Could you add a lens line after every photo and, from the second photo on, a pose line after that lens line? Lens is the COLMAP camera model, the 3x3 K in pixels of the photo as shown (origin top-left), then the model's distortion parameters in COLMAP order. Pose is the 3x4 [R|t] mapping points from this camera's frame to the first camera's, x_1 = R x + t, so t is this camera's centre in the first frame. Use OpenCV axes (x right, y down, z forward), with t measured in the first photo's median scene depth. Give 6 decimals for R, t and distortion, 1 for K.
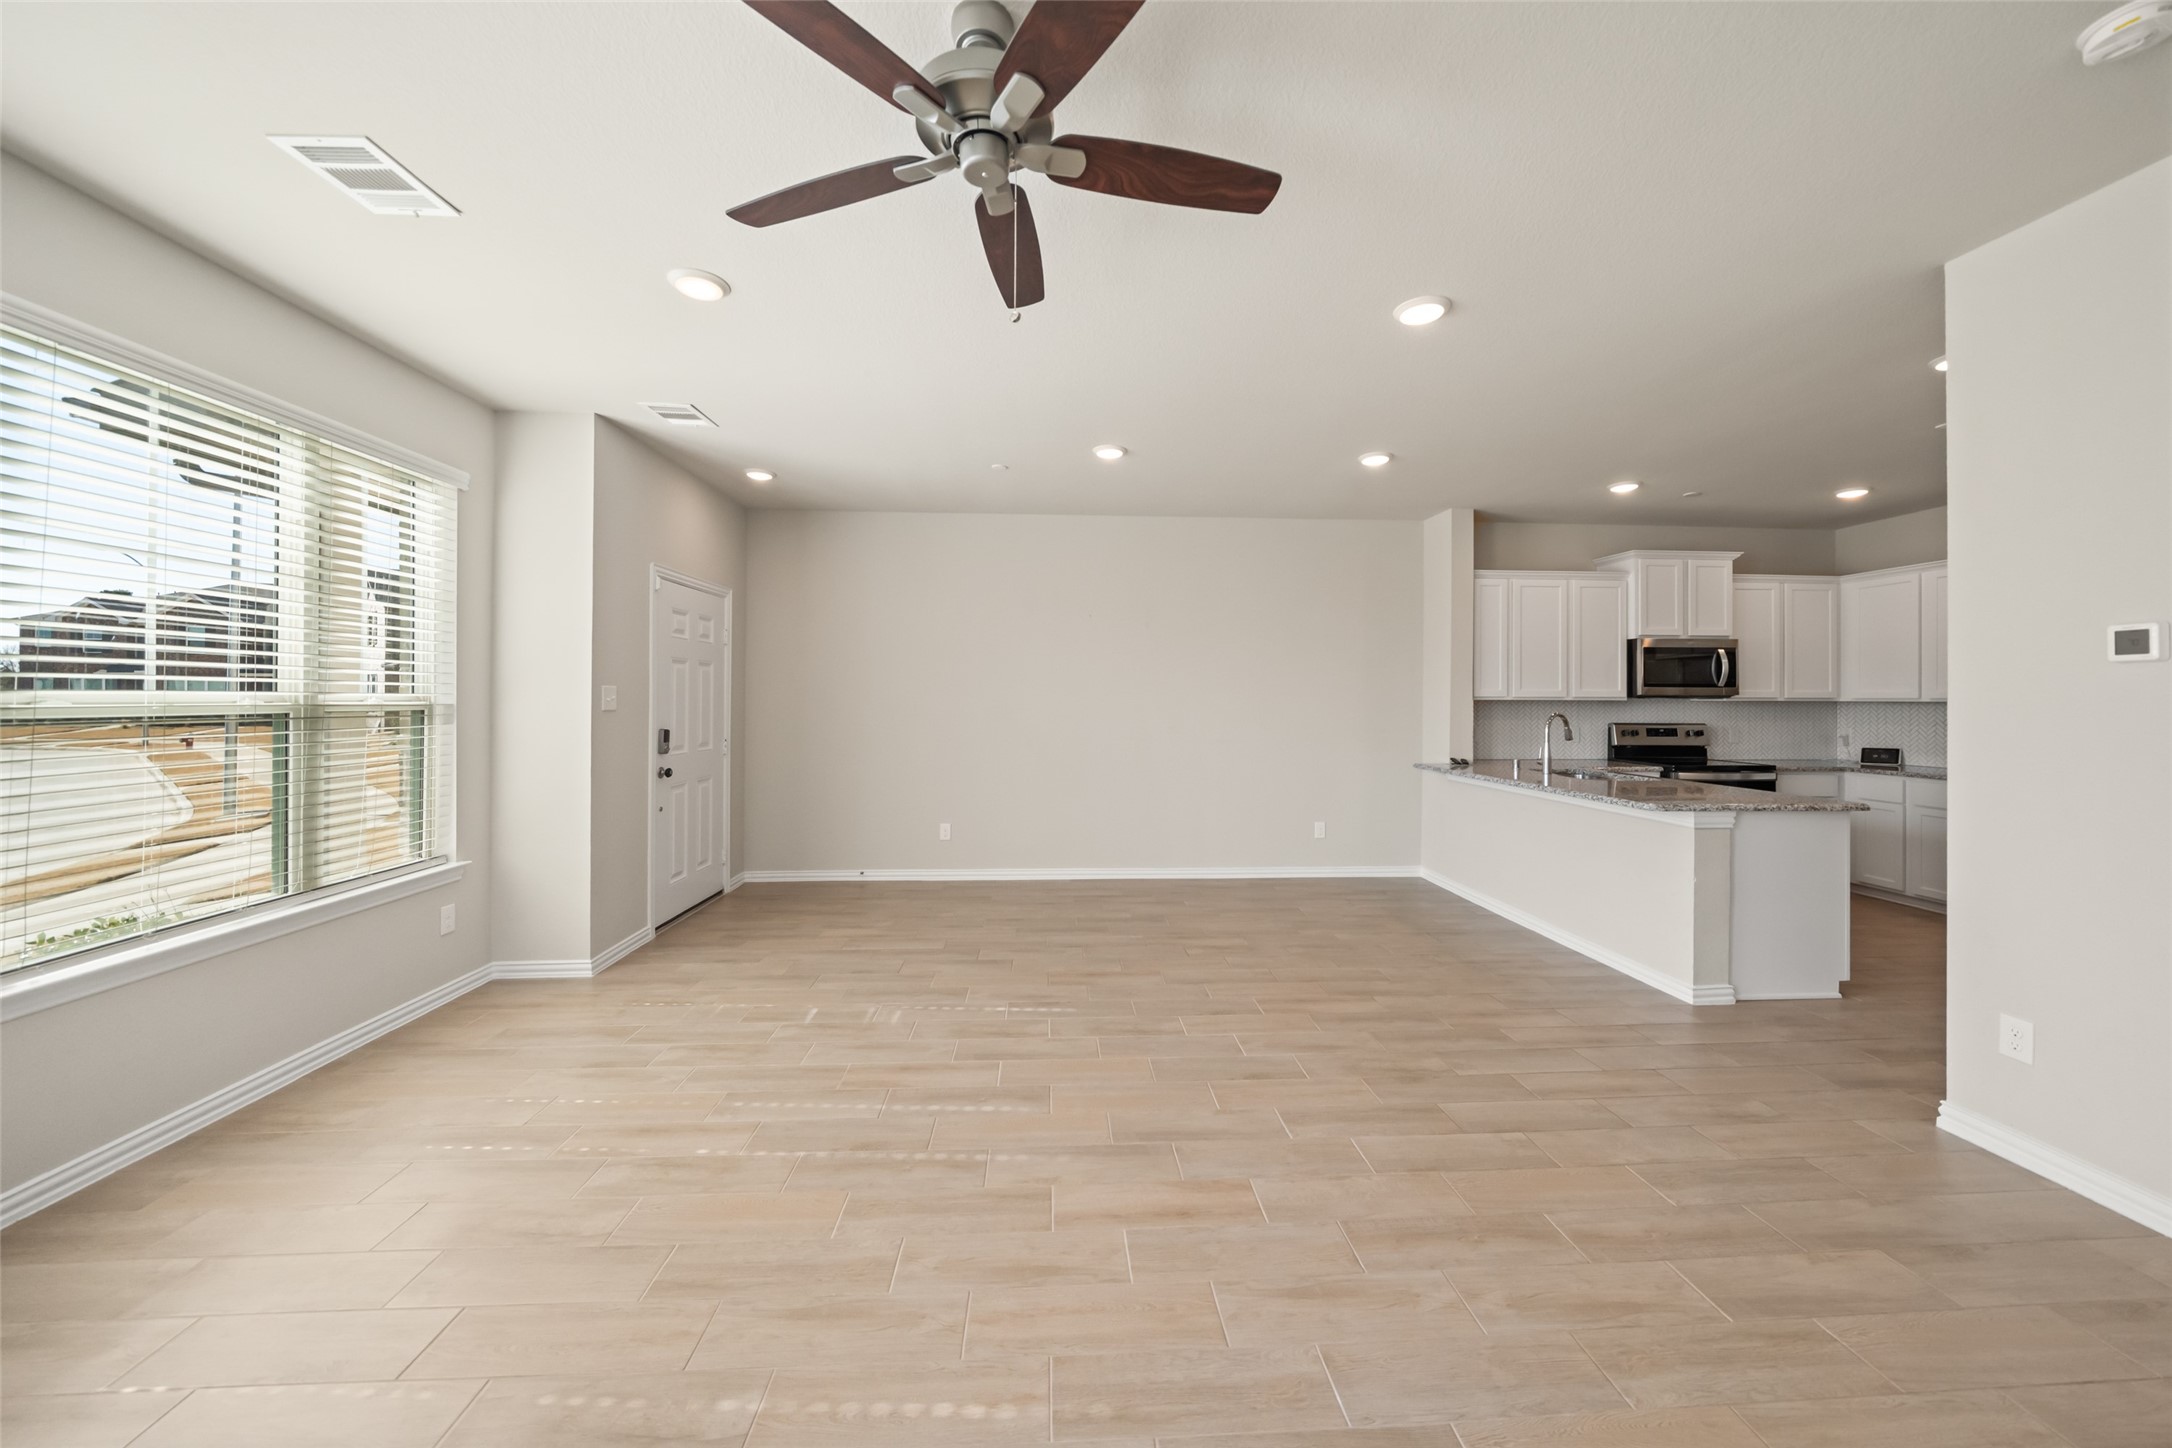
lens RADIAL K [[760.4, 0, 1096.1], [0, 760.4, 703.2], [0, 0, 1]] dist [-0.002661, 0.000386]
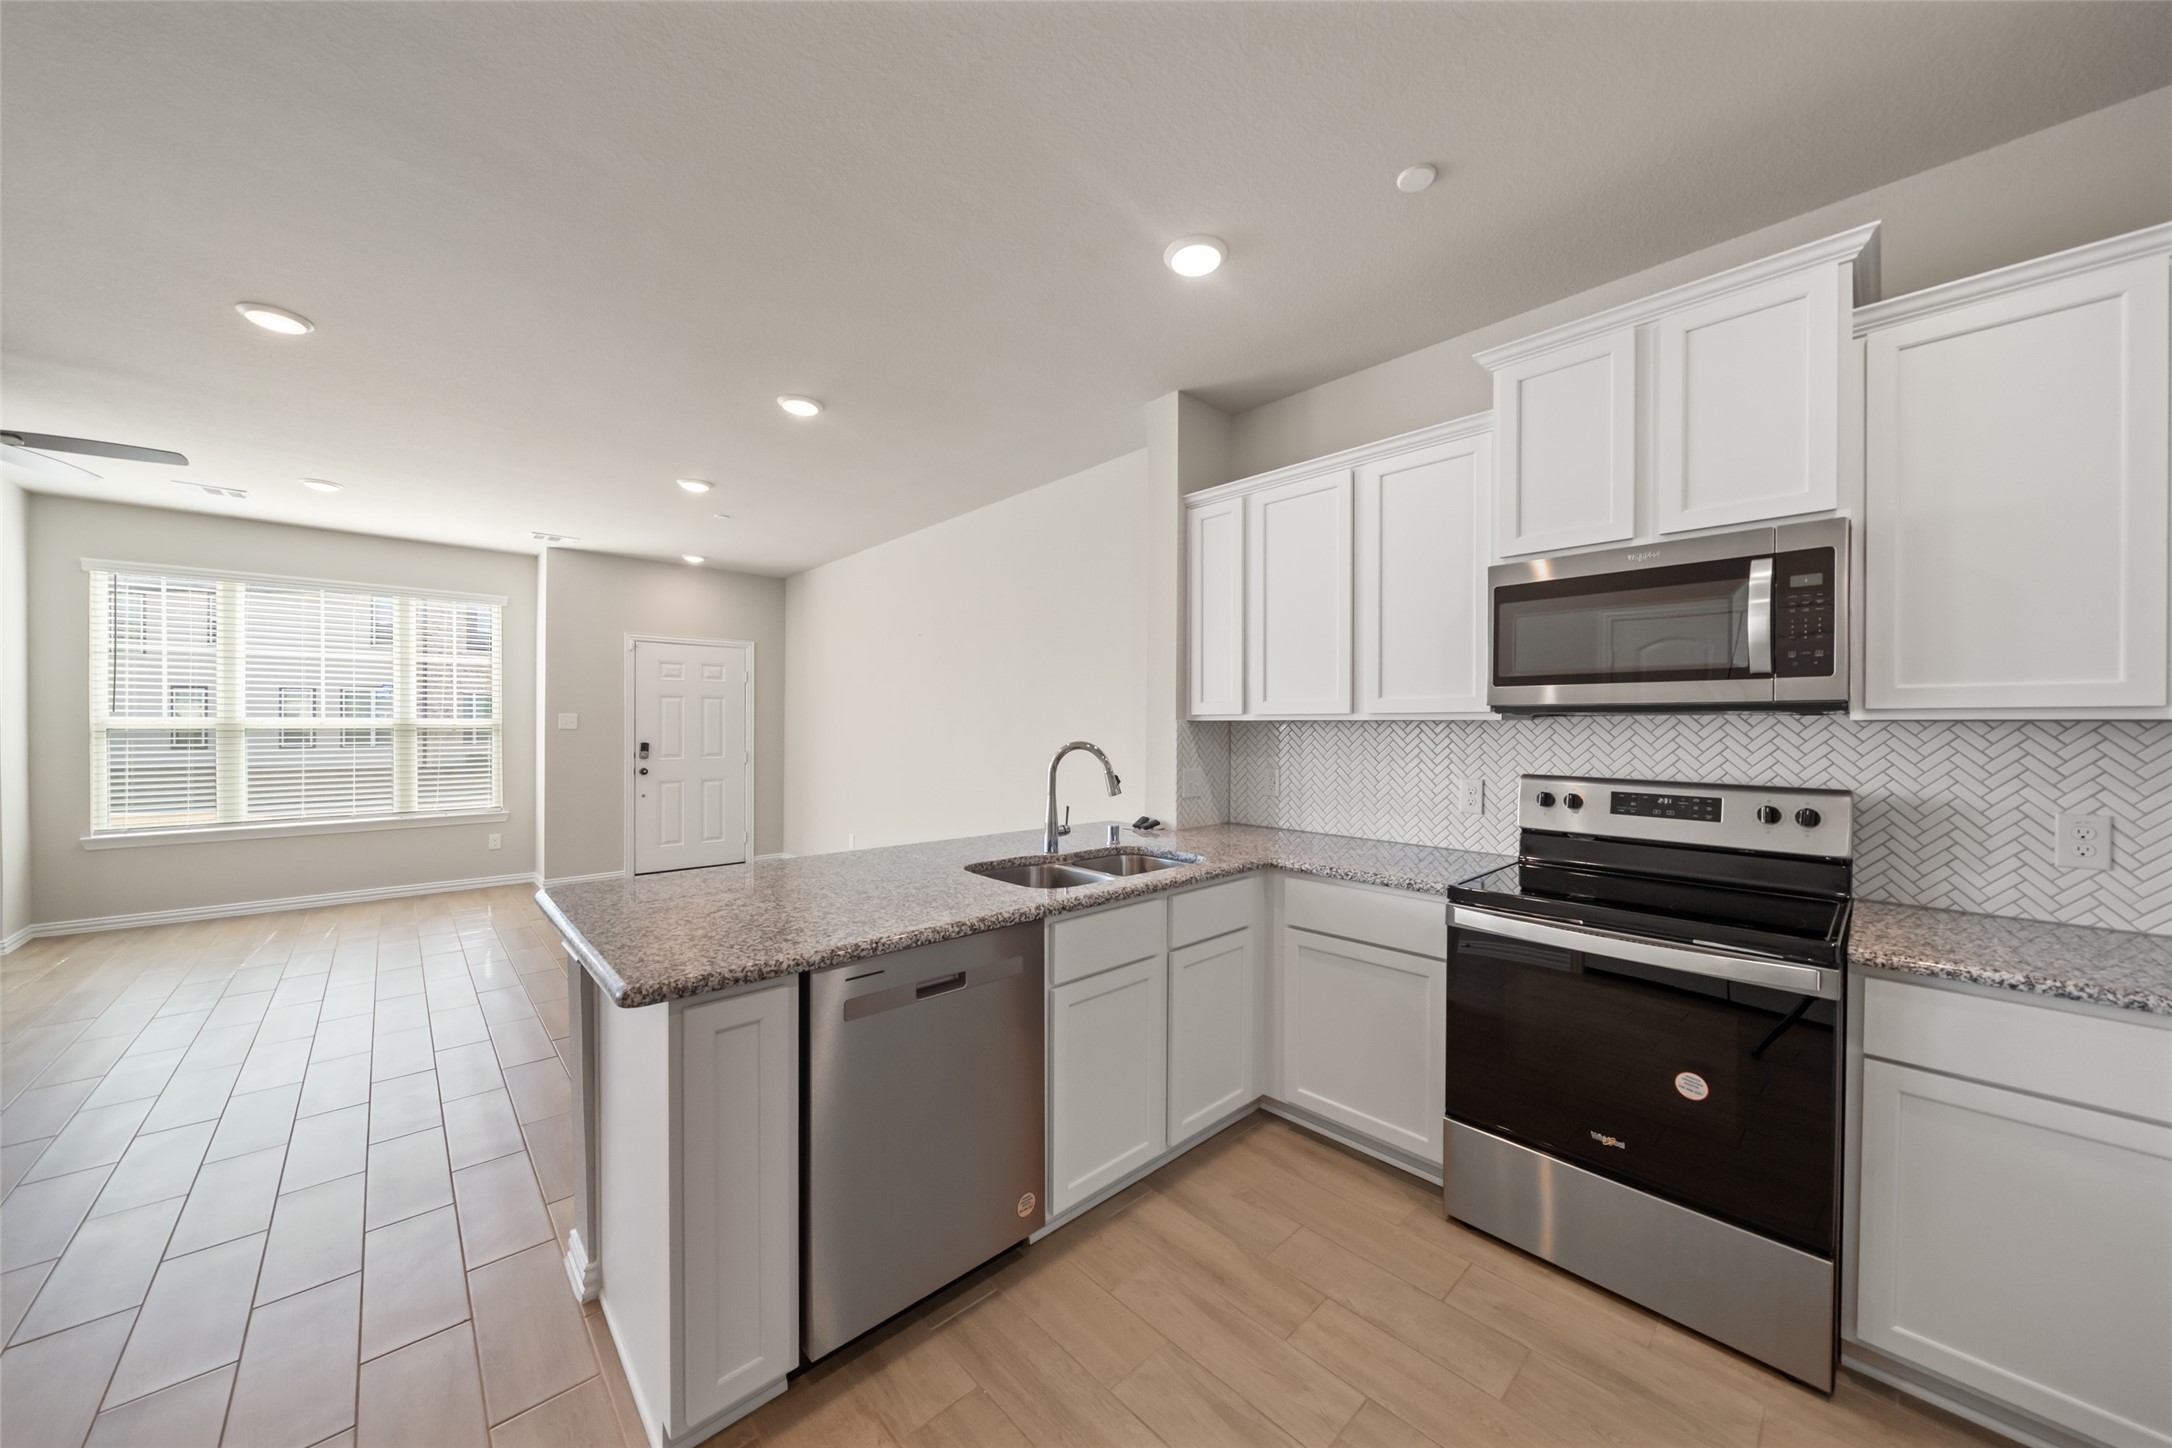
lens RADIAL K [[760.4, 0, 1085.6], [0, 760.4, 724.5], [0, 0, 1]] dist [-0.002661, 0.000386]
pose [[0.638487, 0.000621, -0.769633, 0.880584], [-0.000659, 1.000000, 0.000260, -0.000849], [0.769633, 0.000341, 0.638487, 0.566523]]
